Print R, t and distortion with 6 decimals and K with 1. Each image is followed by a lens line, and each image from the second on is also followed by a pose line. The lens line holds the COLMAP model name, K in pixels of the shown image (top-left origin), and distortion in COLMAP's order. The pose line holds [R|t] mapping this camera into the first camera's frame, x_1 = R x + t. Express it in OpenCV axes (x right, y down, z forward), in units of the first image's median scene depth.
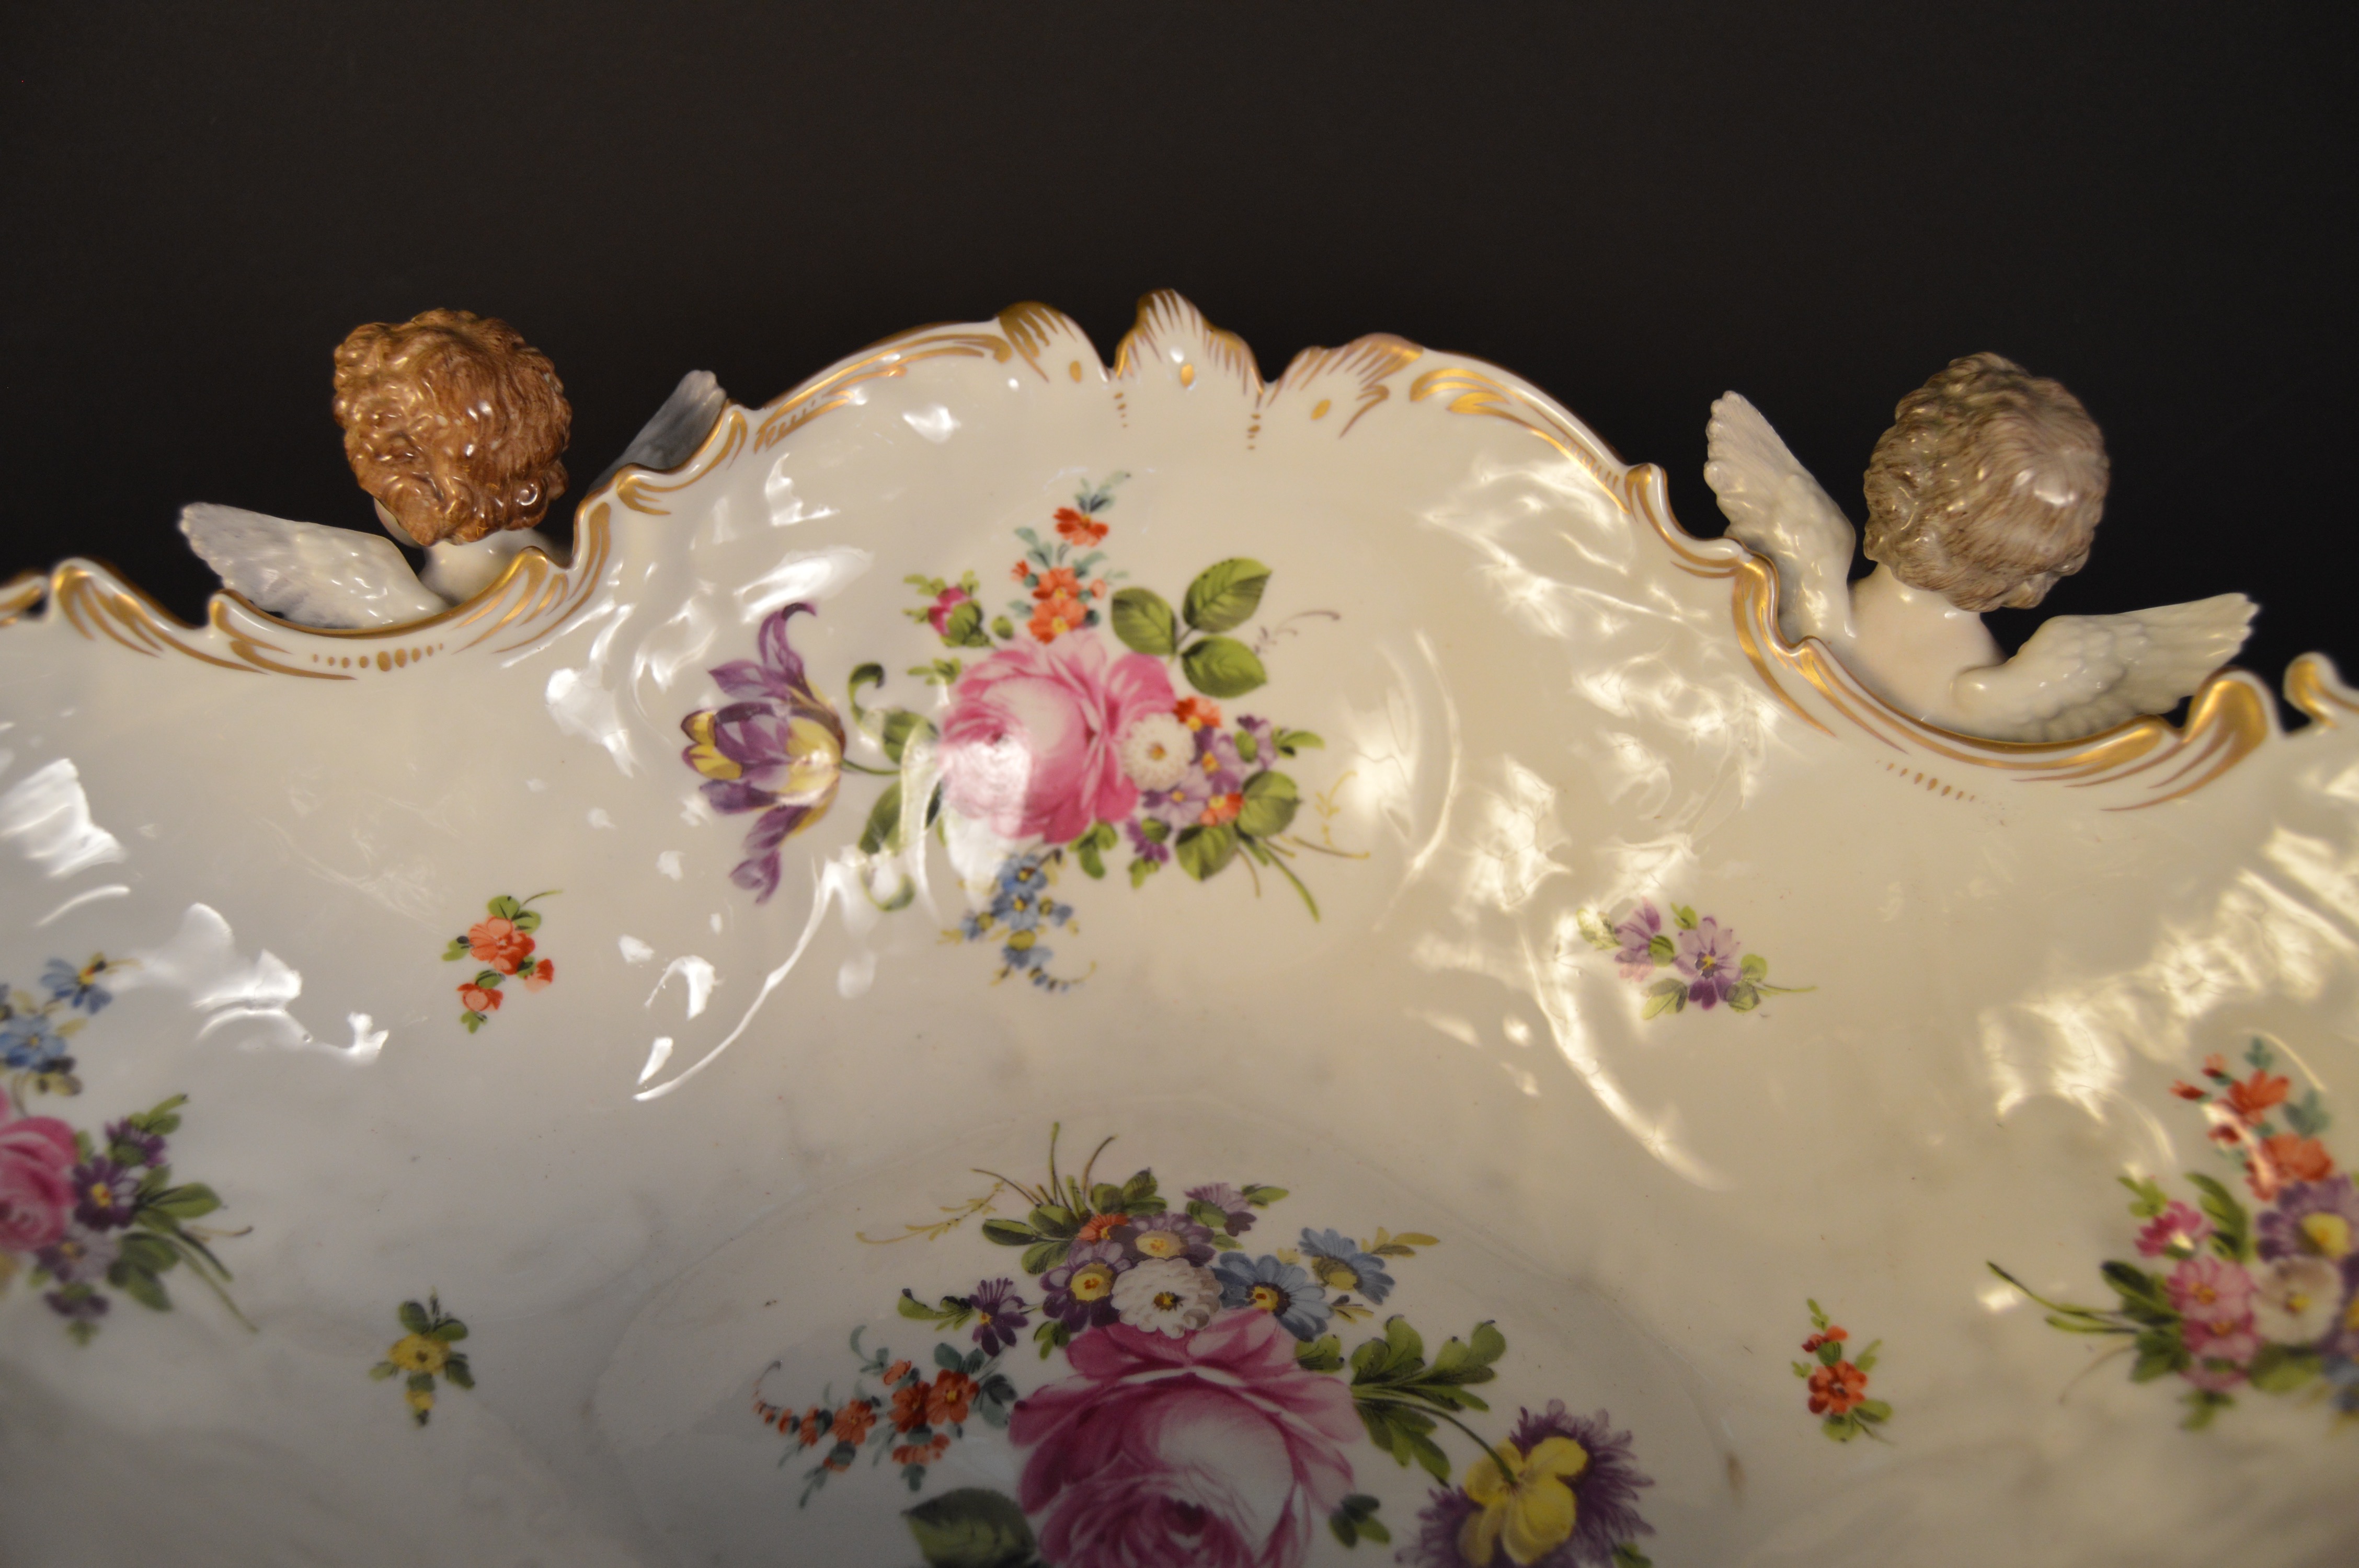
lens RADIAL K [[1886.8, 0, 1179.5], [0, 1886.8, 784.0], [0, 0, 1]] dist [-0.106192, 0.041504]
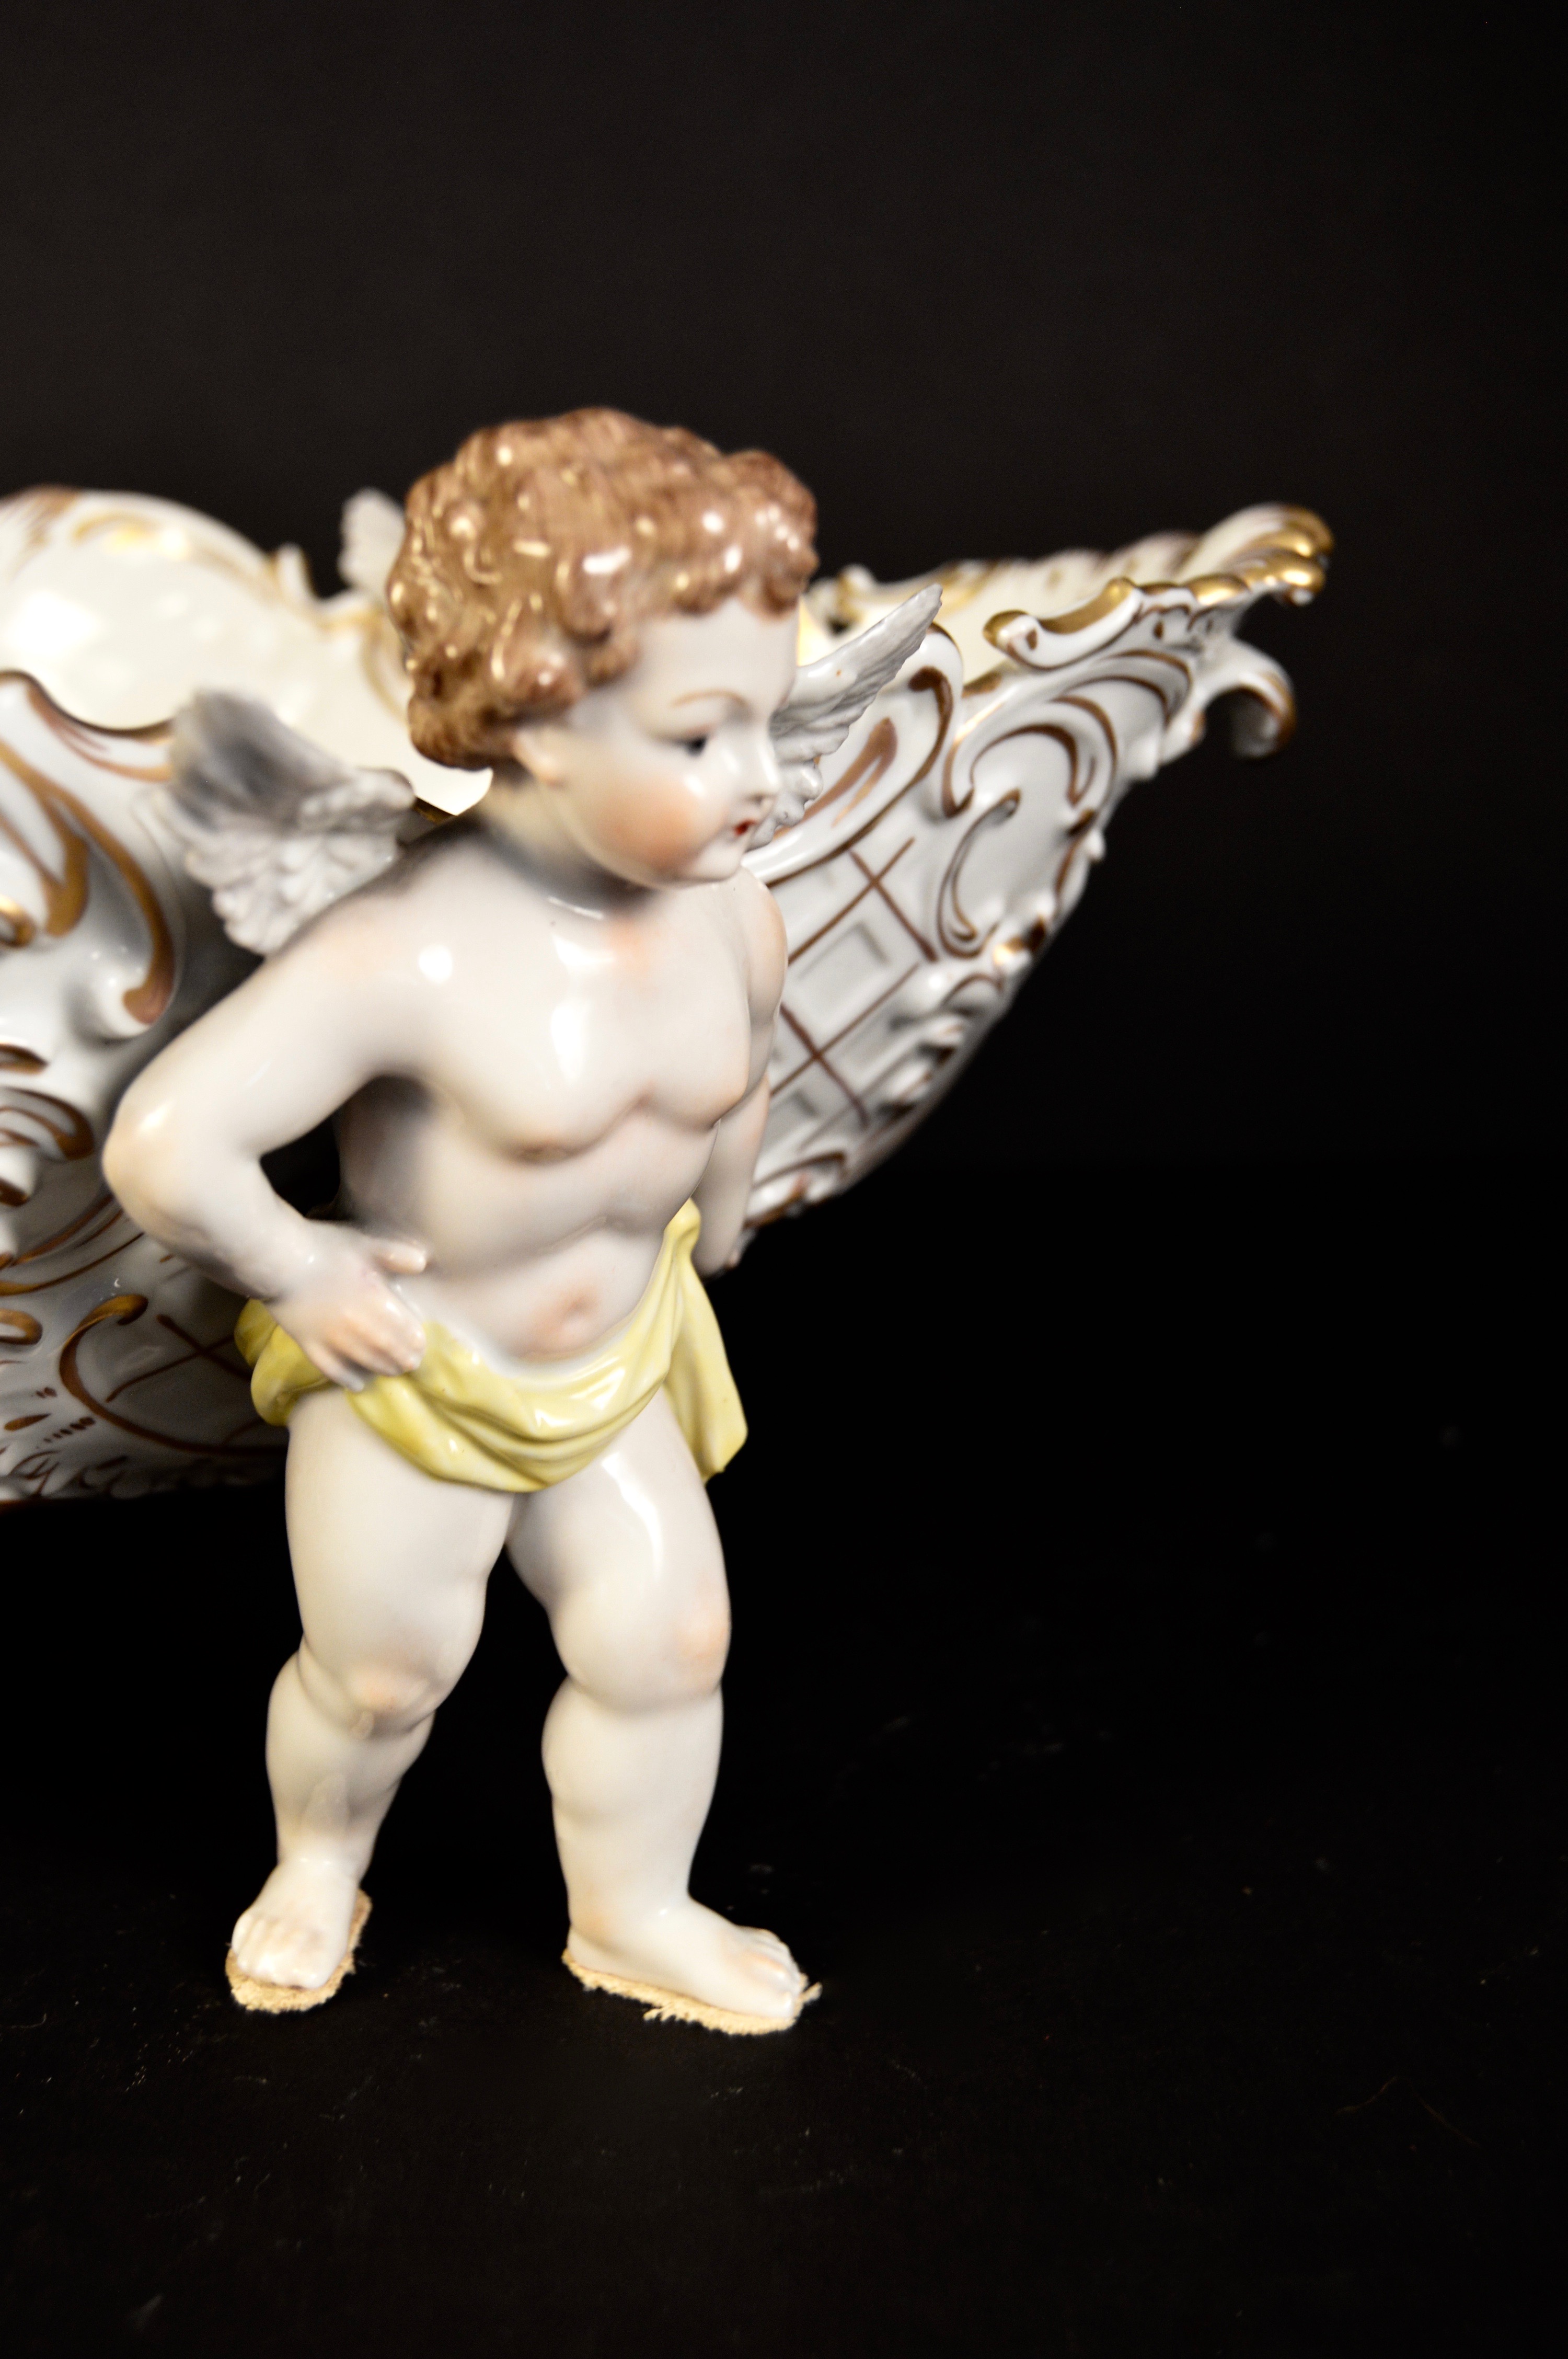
lens RADIAL K [[2730.5, 0, 782.2], [0, 2730.5, 1216.7], [0, 0, 1]] dist [-0.066145, -0.044572]
pose [[0.988718, -0.037762, 0.144950, 0.288549], [0.088155, 0.929056, -0.359282, 0.723986], [-0.121099, 0.368007, 0.921903, -0.277054]]
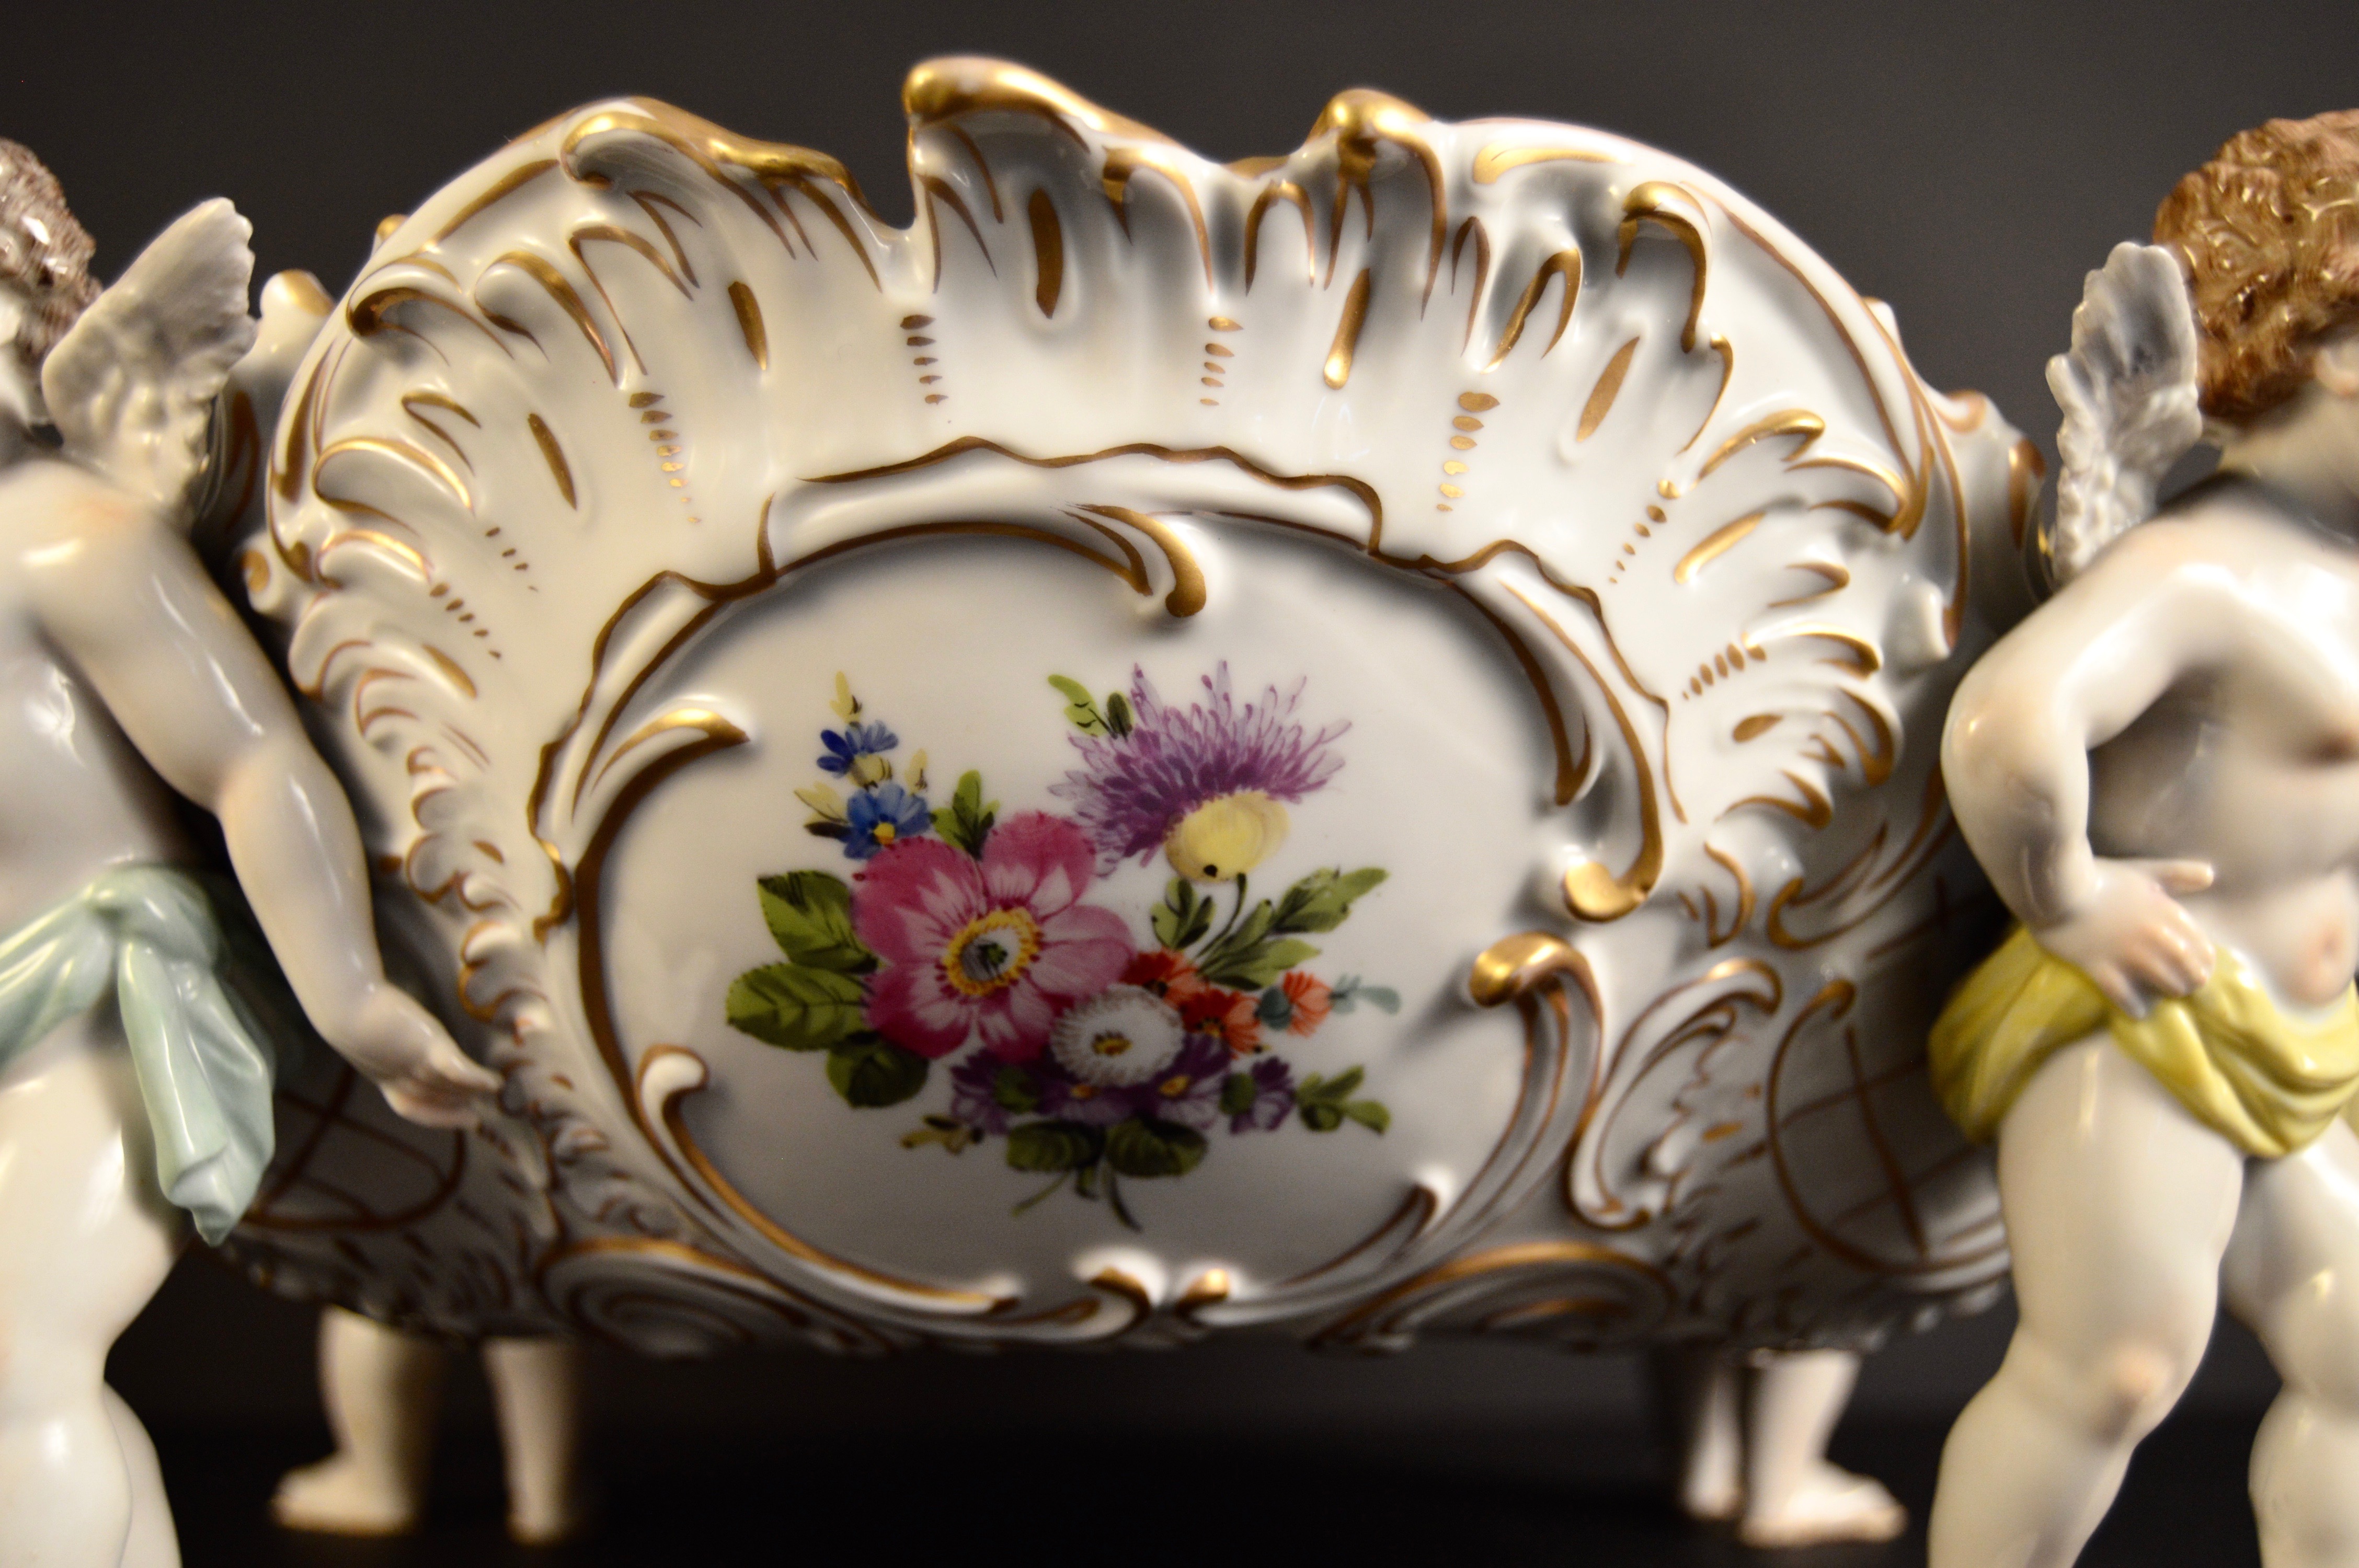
lens RADIAL K [[2730.5, 0, 1179.5], [0, 2730.5, 784.0], [0, 0, 1]] dist [-0.066145, -0.044572]
pose [[0.994428, 0.007636, 0.105141, -0.121574], [0.068426, 0.711950, -0.698888, 0.988007], [-0.080191, 0.702188, 0.707461, -0.089016]]
